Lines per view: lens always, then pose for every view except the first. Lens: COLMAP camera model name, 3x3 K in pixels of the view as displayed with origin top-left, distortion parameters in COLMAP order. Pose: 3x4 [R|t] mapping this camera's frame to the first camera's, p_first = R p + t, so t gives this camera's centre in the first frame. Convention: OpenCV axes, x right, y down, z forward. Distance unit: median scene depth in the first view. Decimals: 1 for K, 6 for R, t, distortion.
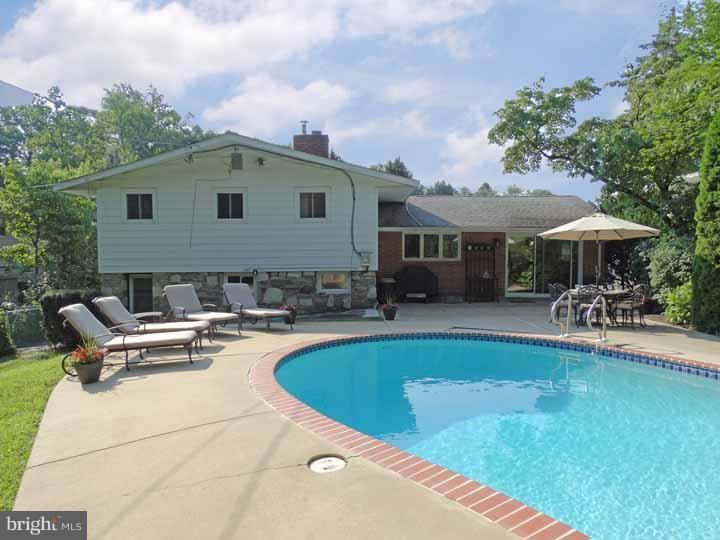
lens RADIAL K [[506.4, 0, 360.0], [0, 506.4, 270.0], [0, 0, 1]] dist [-0.050353, 0.048996]
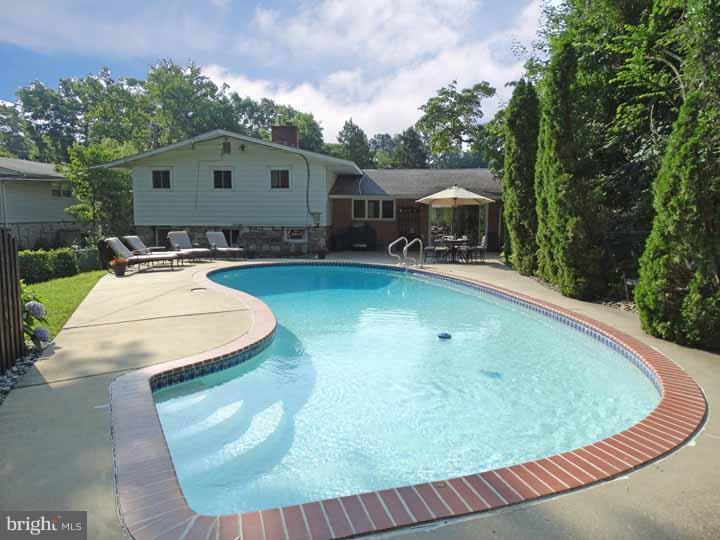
lens RADIAL K [[524.8, 0, 360.0], [0, 524.8, 270.0], [0, 0, 1]] dist [0.002670, -0.005893]
pose [[0.994101, 0.022530, -0.106092, 0.271647], [-0.015156, 0.997445, 0.069809, 0.017650], [0.107394, -0.067790, 0.991903, -0.416158]]
